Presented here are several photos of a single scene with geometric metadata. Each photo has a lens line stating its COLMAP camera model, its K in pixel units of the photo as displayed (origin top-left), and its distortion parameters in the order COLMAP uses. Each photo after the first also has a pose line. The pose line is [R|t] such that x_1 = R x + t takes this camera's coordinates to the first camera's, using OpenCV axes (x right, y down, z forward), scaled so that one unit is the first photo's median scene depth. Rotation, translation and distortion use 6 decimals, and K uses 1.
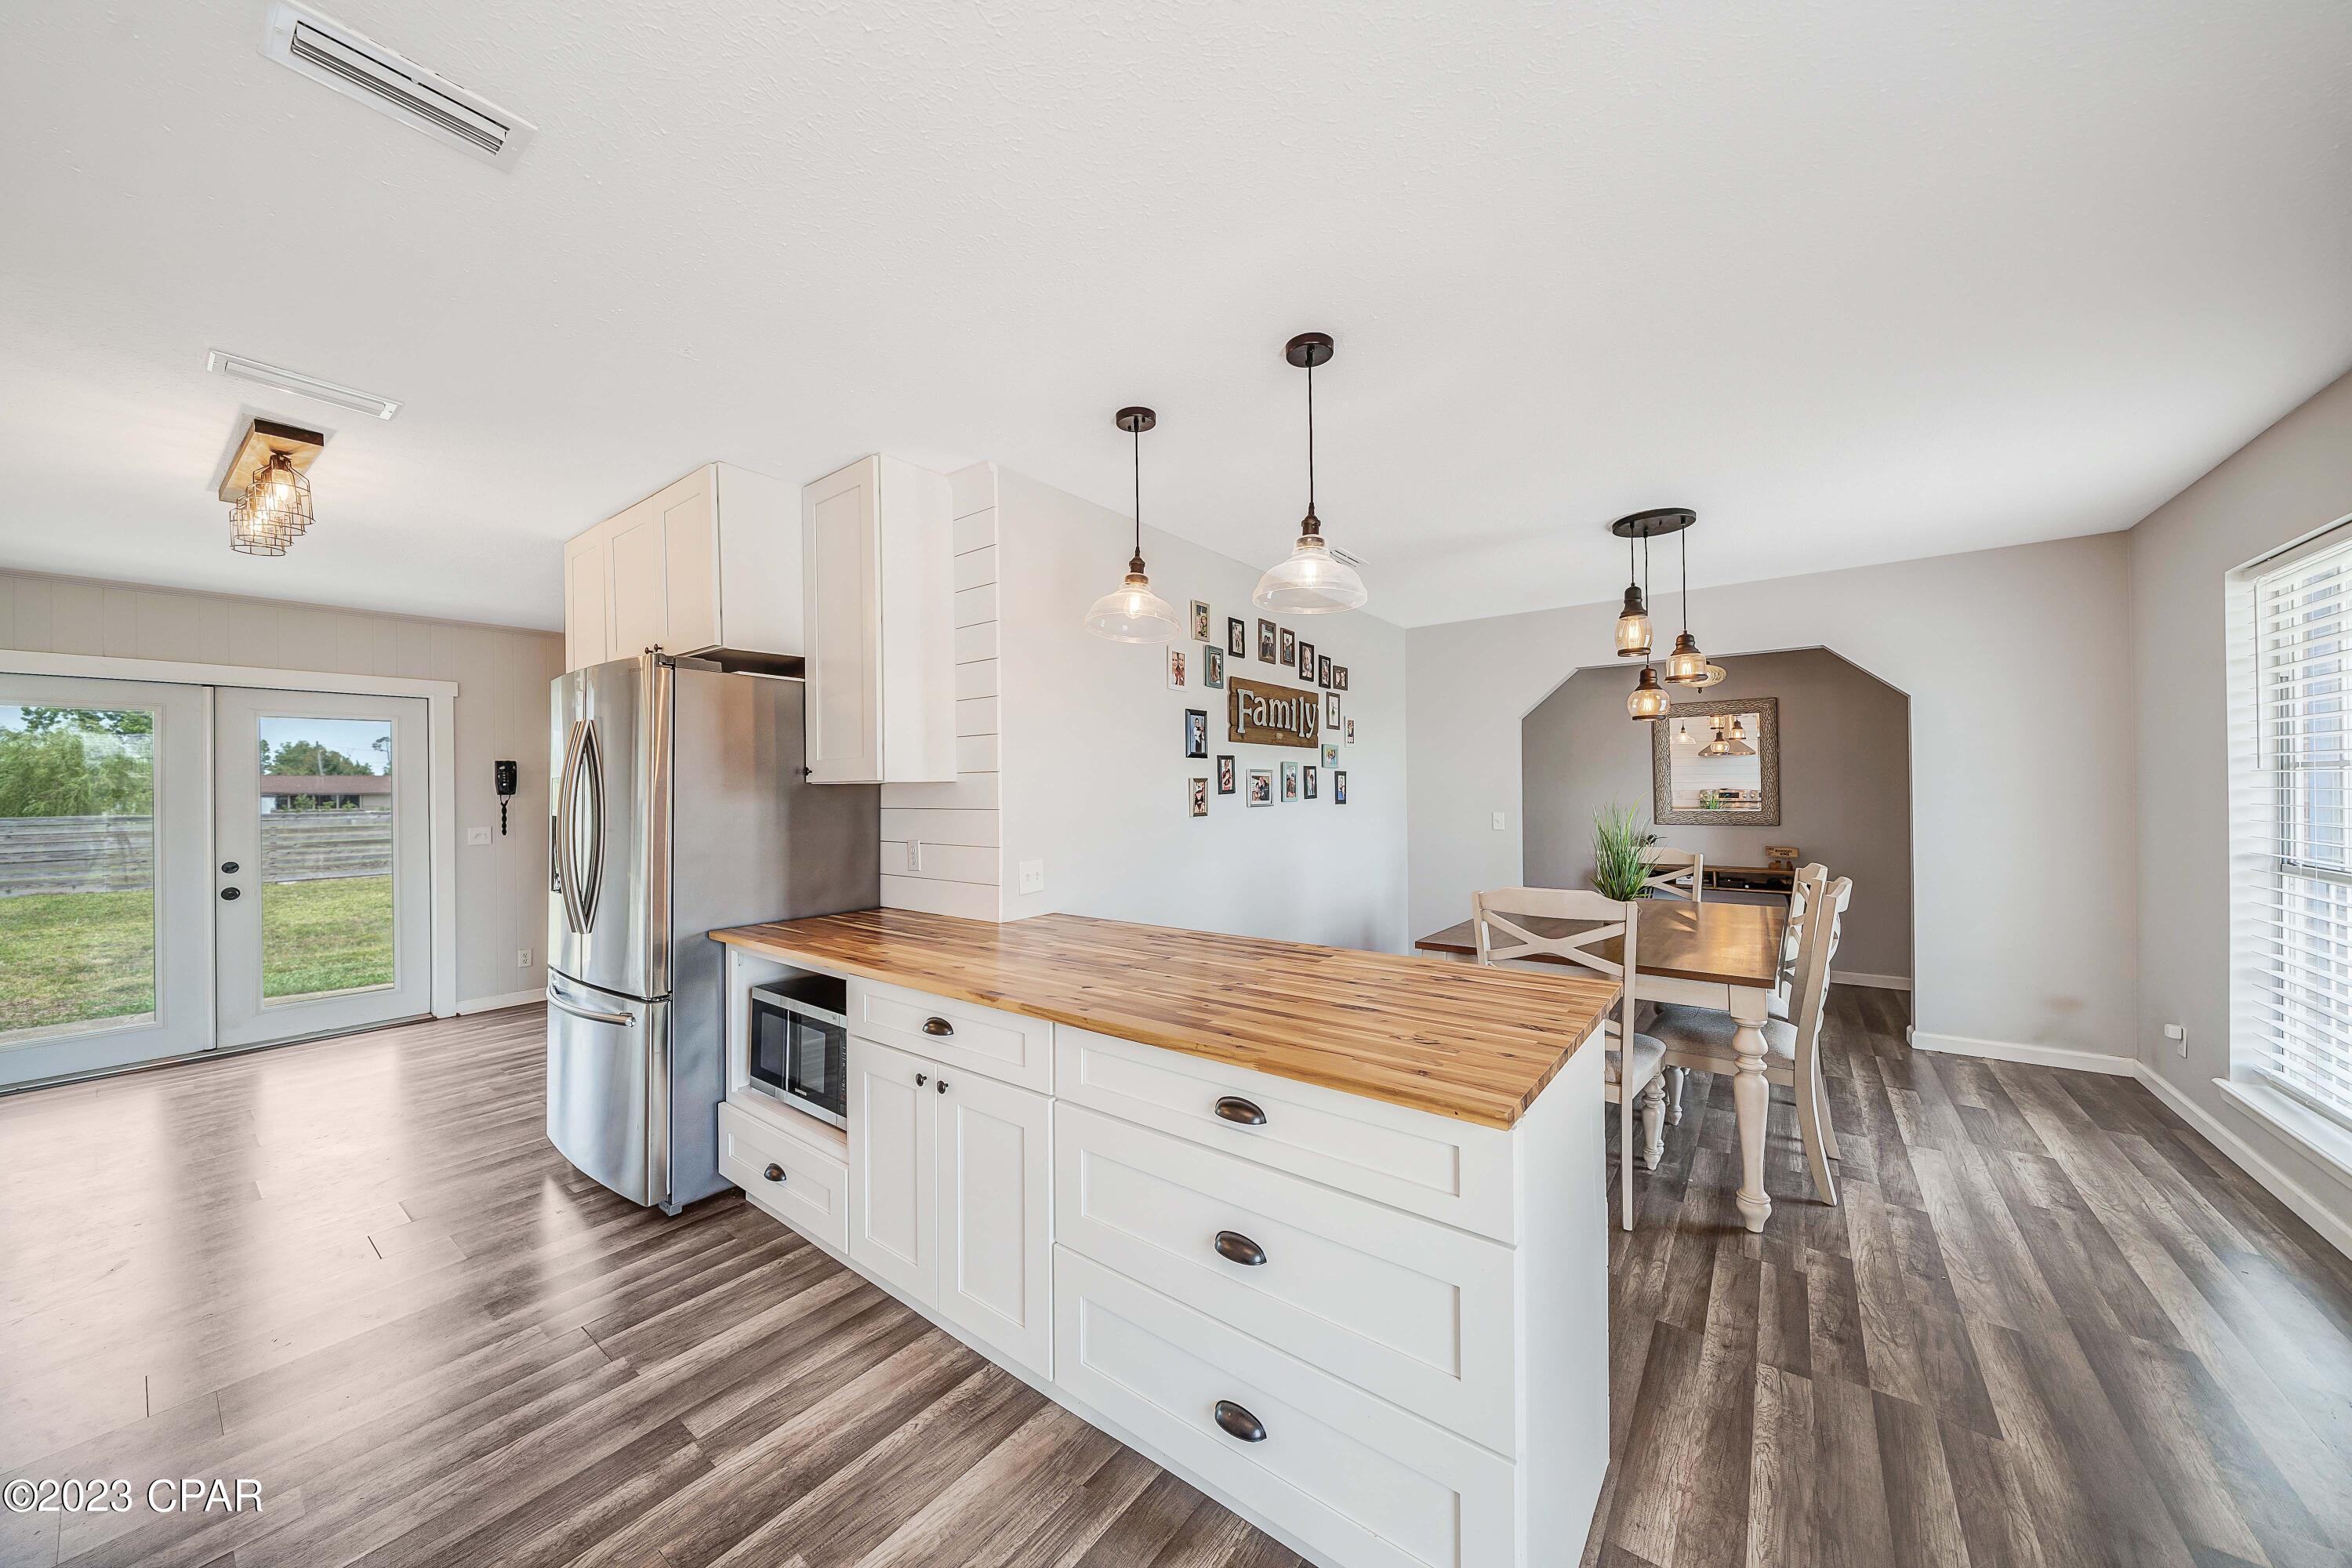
lens RADIAL K [[814.2, 0, 1155.0], [0, 814.2, 793.3], [0, 0, 1]] dist [-0.006334, 0.000710]
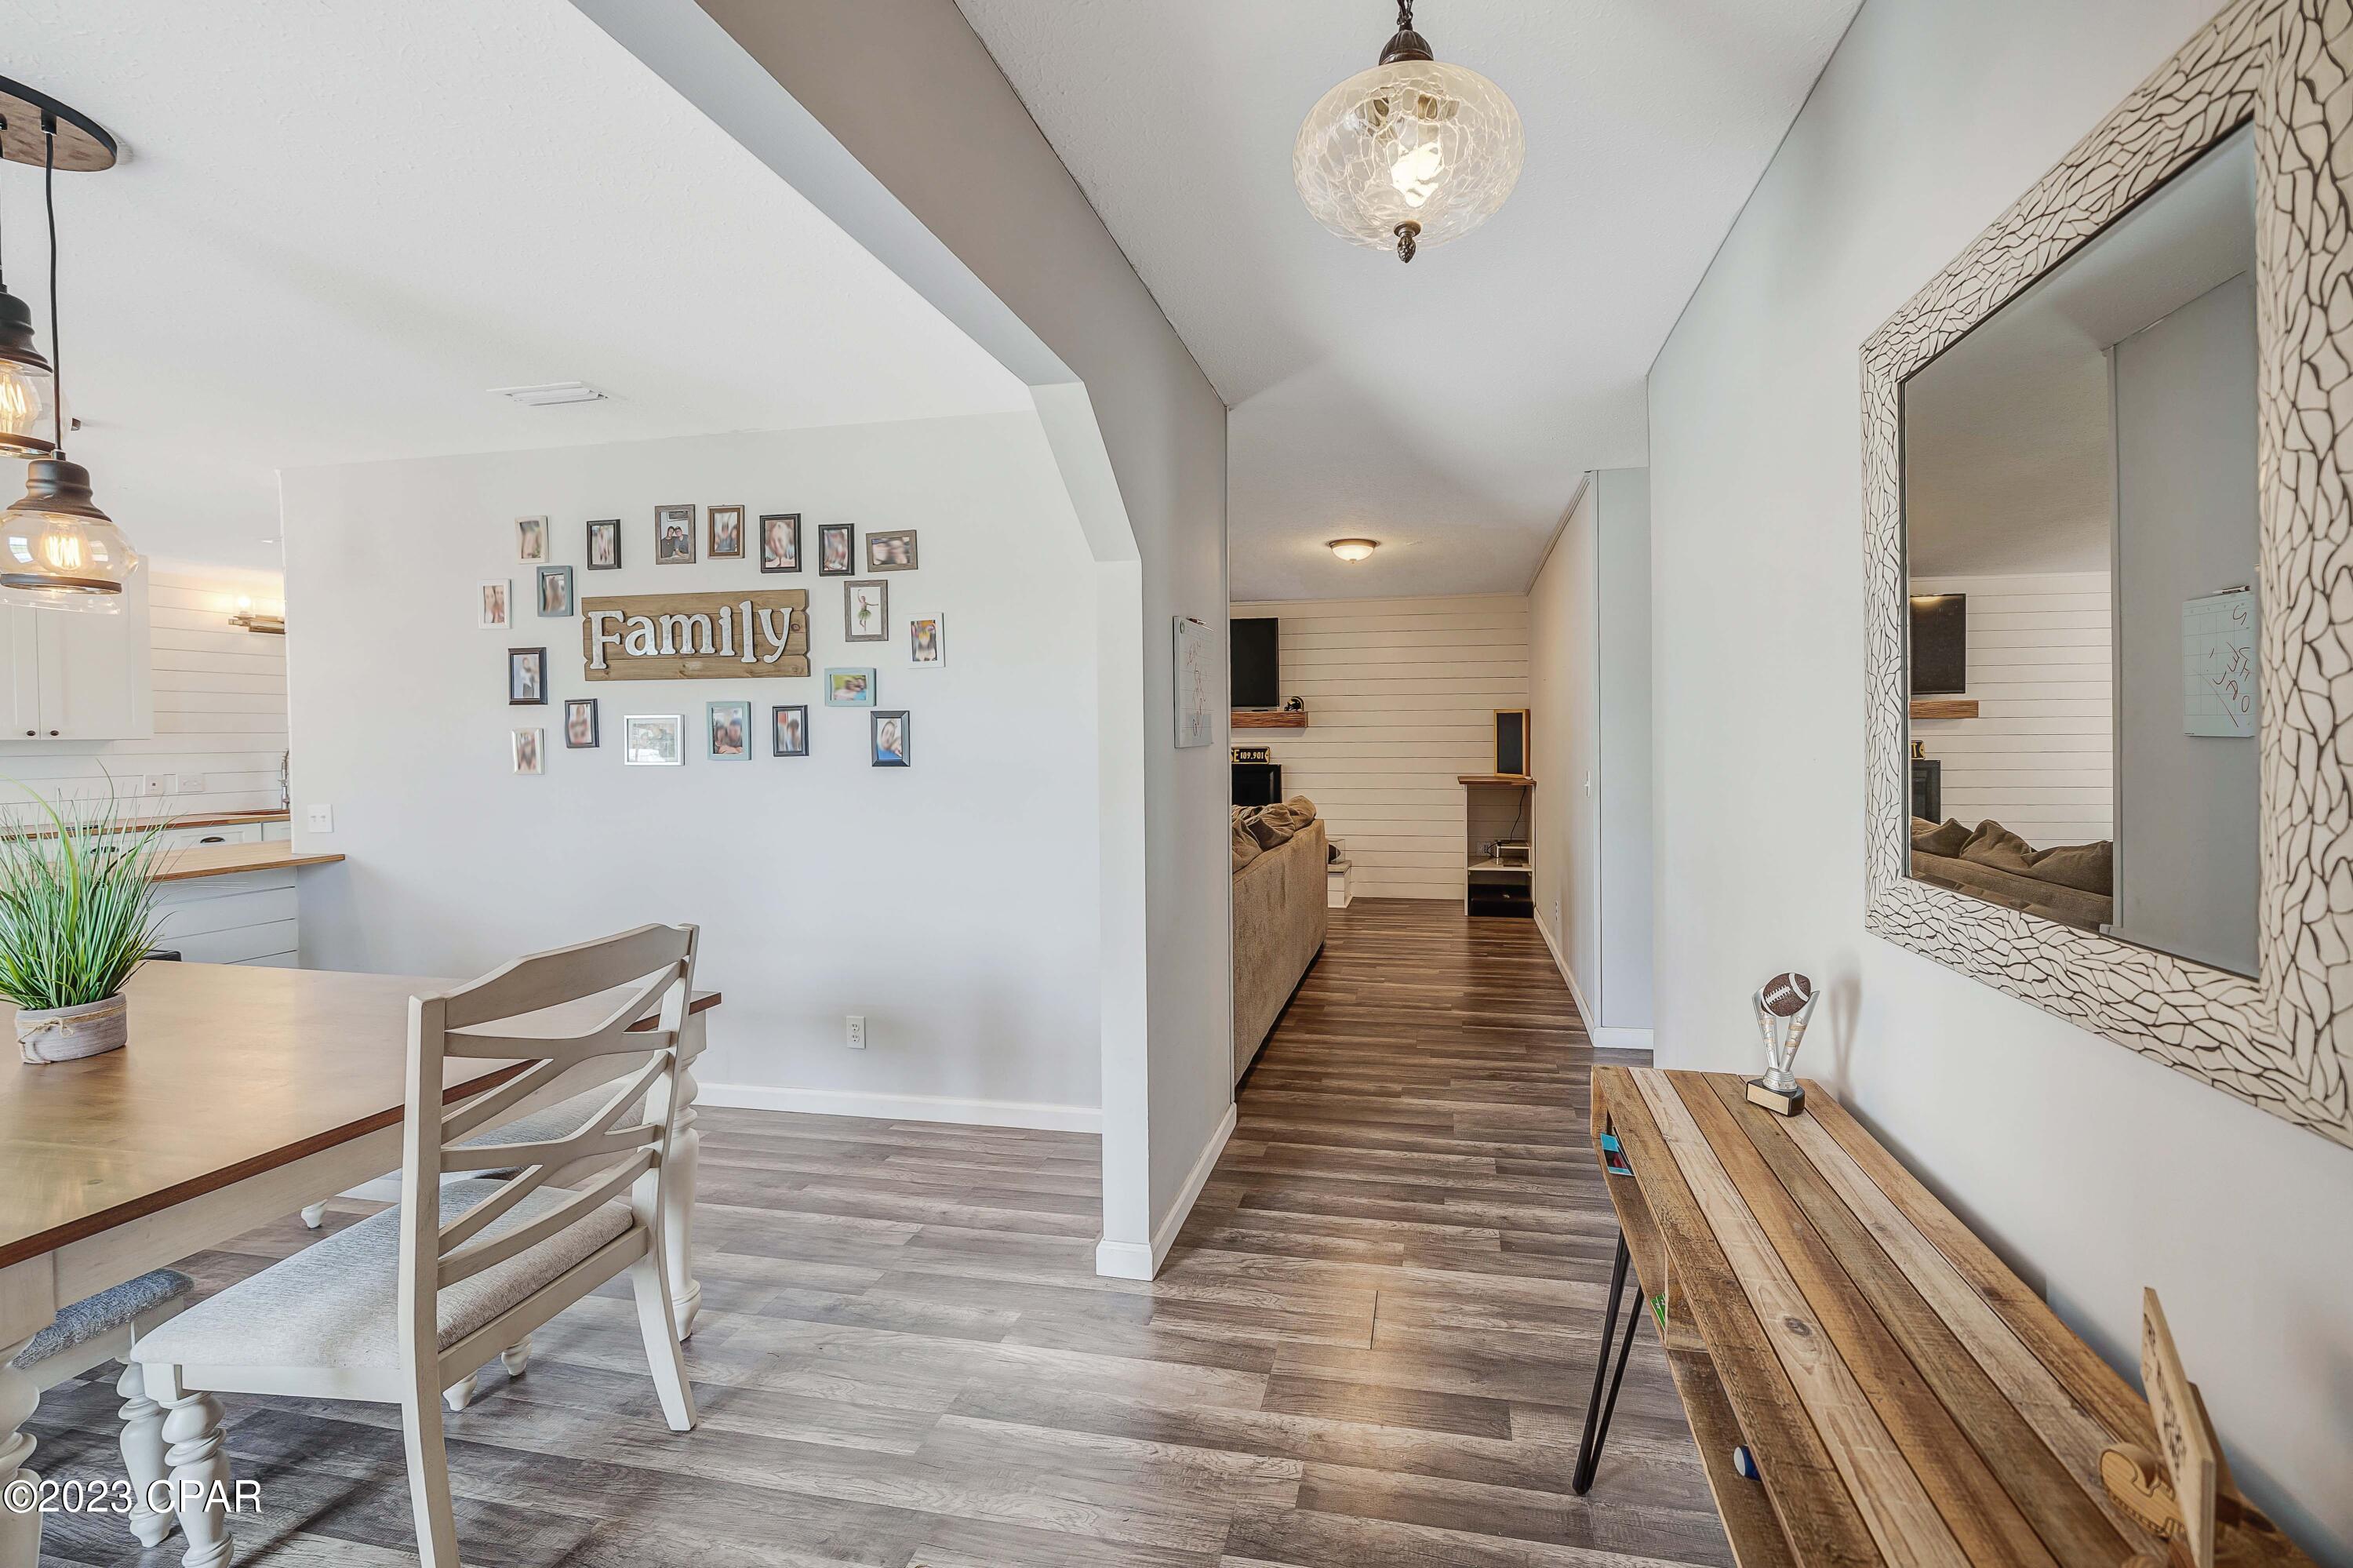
lens RADIAL K [[874.6, 0, 1296.5], [0, 874.6, 744.7], [0, 0, 1]] dist [-0.000128, -0.000629]
pose [[0.475798, 0.019885, -0.879330, 1.126276], [-0.001185, 0.999758, 0.021967, -0.020982], [0.879554, -0.009409, 0.475707, 1.167030]]
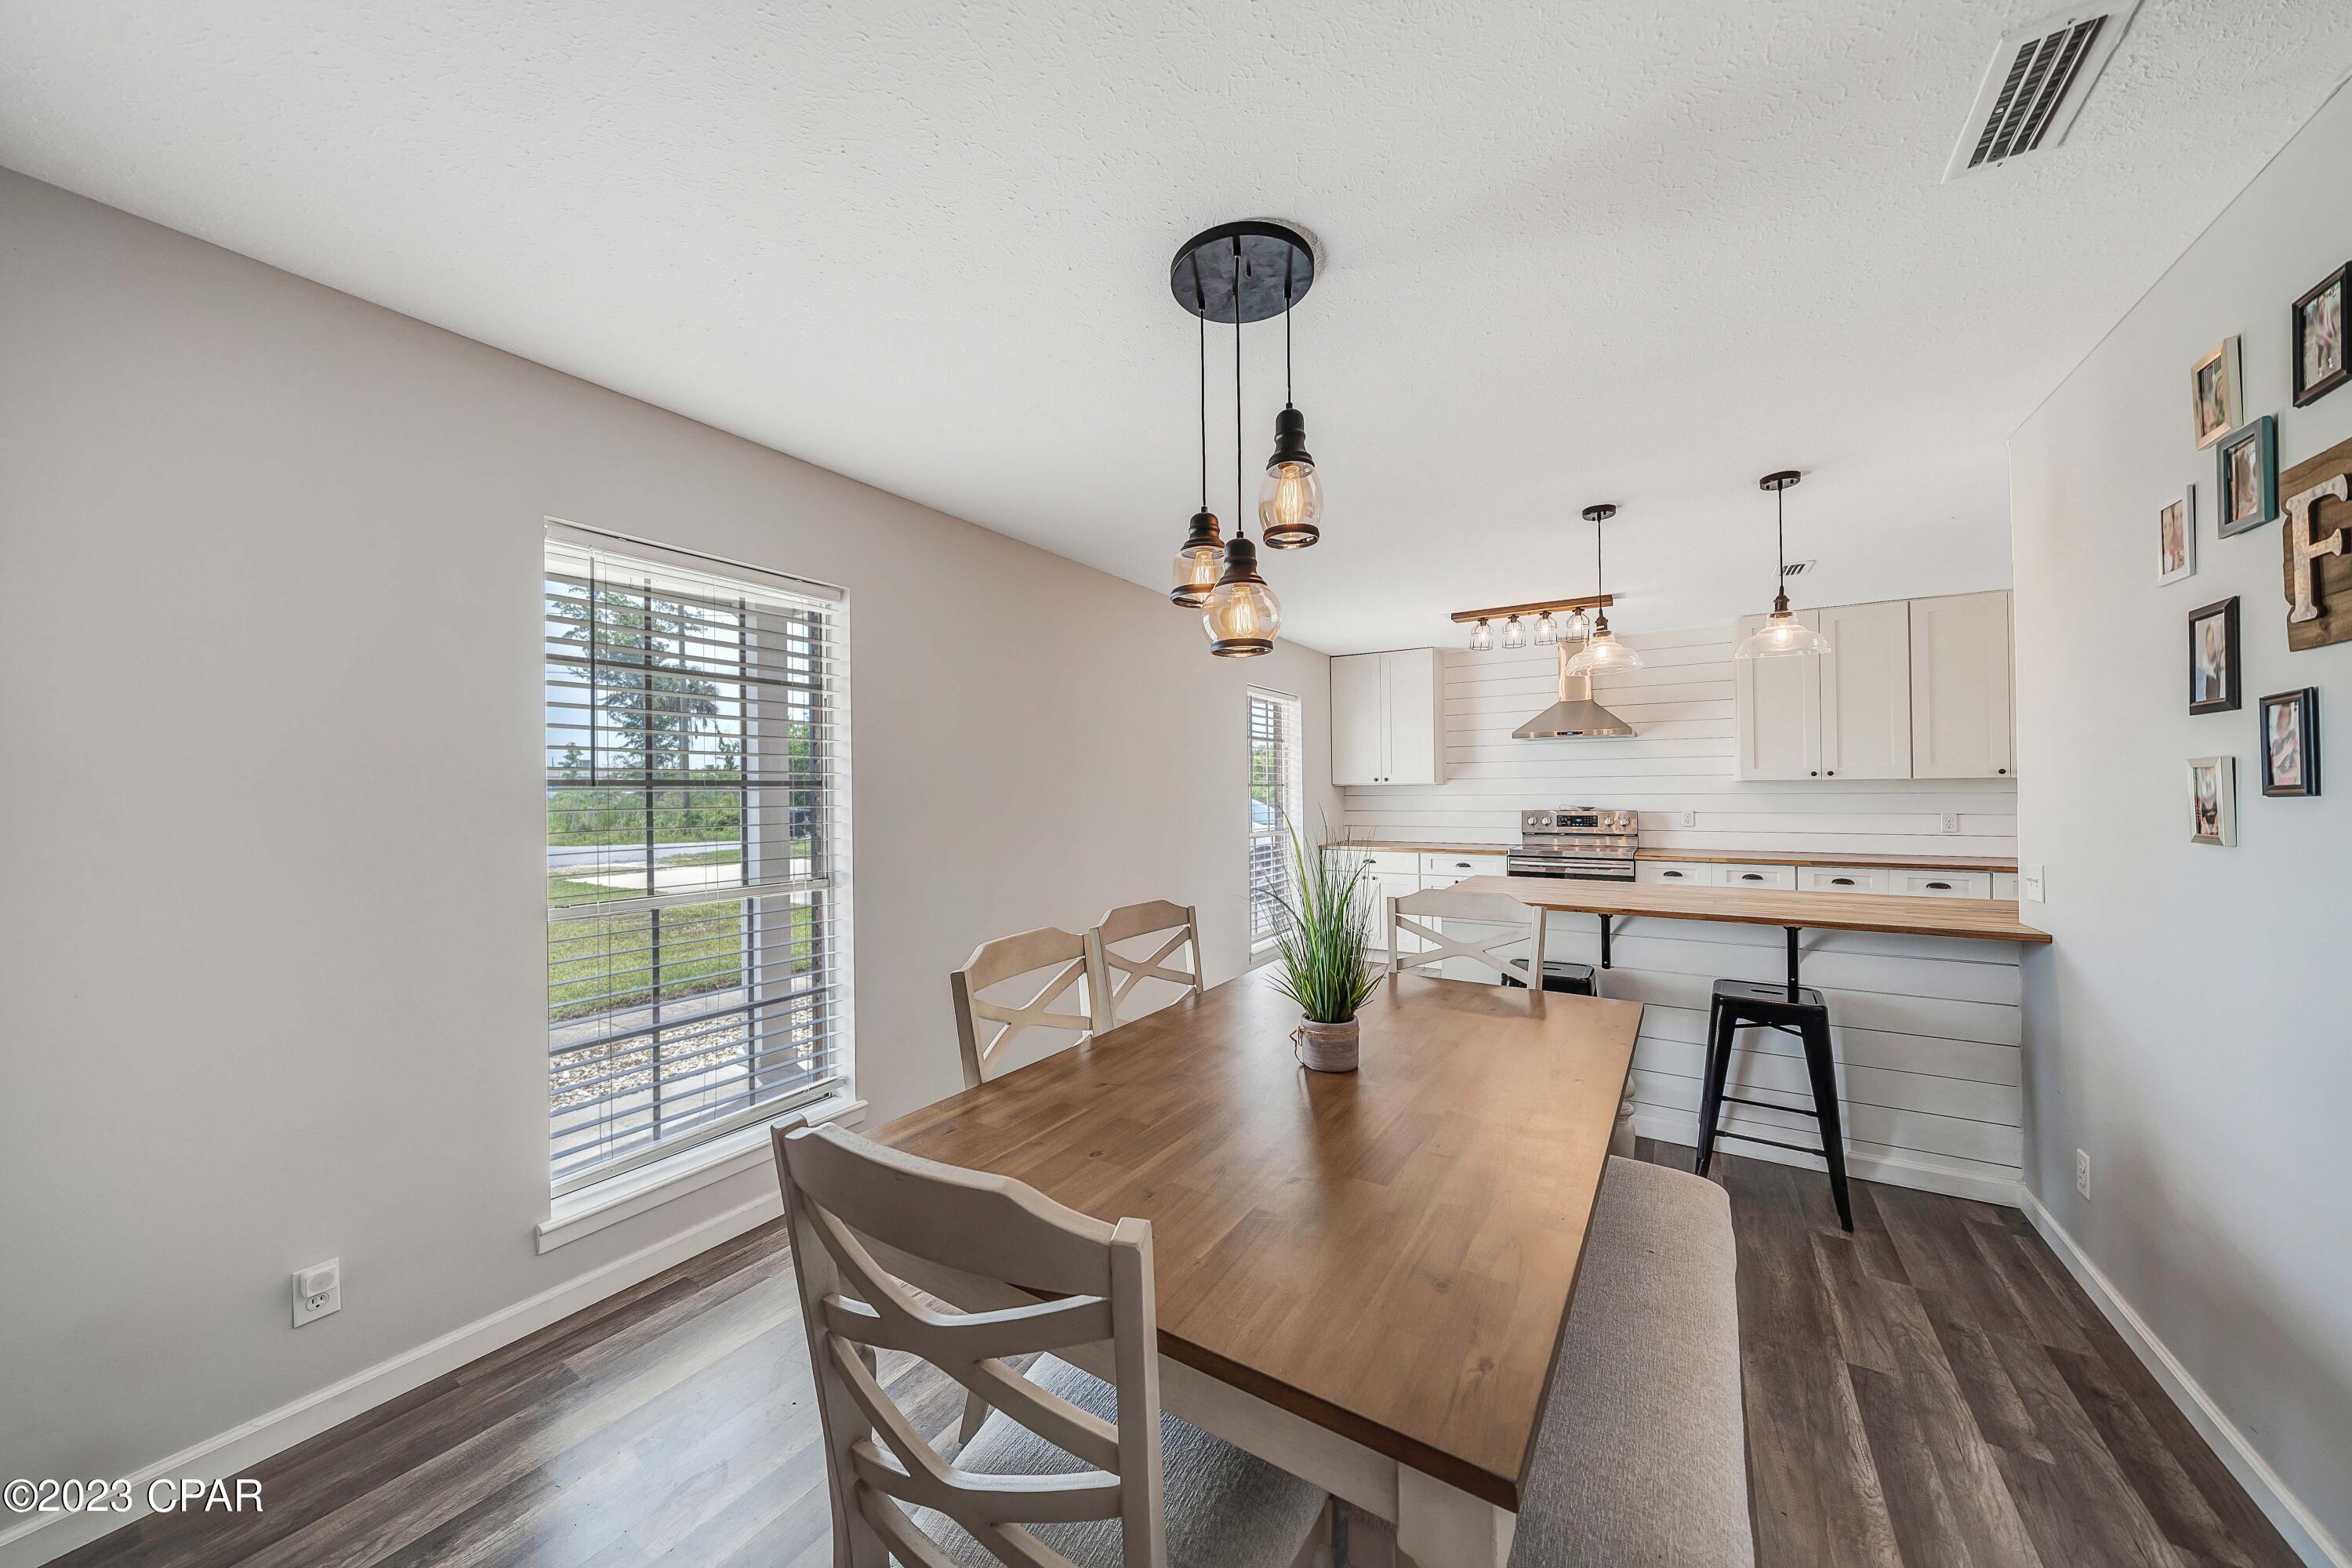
lens RADIAL K [[814.2, 0, 1158.2], [0, 814.2, 787.3], [0, 0, 1]] dist [-0.006334, 0.000710]
pose [[-0.995991, 0.021555, -0.086815, 0.610166], [0.021422, 0.999767, 0.002468, -0.014258], [0.086848, 0.000598, -0.996221, 1.276715]]
